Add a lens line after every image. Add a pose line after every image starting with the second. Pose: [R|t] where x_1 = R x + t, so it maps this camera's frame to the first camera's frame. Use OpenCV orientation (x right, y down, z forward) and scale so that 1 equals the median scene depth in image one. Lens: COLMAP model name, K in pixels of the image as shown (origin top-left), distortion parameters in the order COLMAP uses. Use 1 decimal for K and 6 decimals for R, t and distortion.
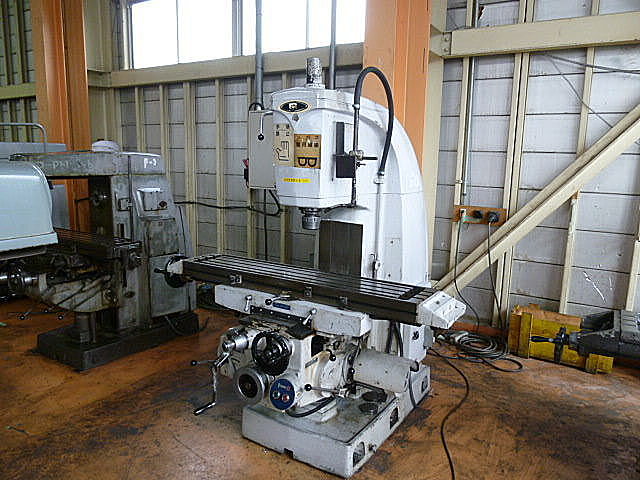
lens RADIAL K [[483.5, 0, 322.0], [0, 483.5, 243.3], [0, 0, 1]] dist [-0.028656, 0.003963]
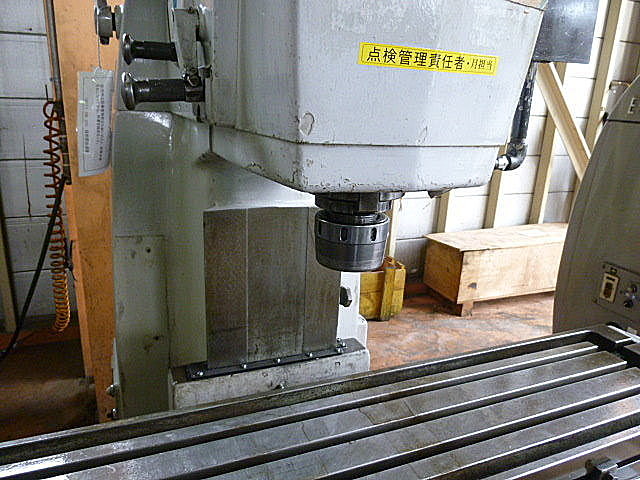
lens RADIAL K [[483.5, 0, 322.0], [0, 483.5, 243.3], [0, 0, 1]] dist [-0.028656, 0.003963]
pose [[0.580093, -0.237030, 0.779301, -0.140488], [0.110248, 0.970768, 0.213200, -0.058884], [-0.807055, -0.037759, 0.589268, 0.515051]]
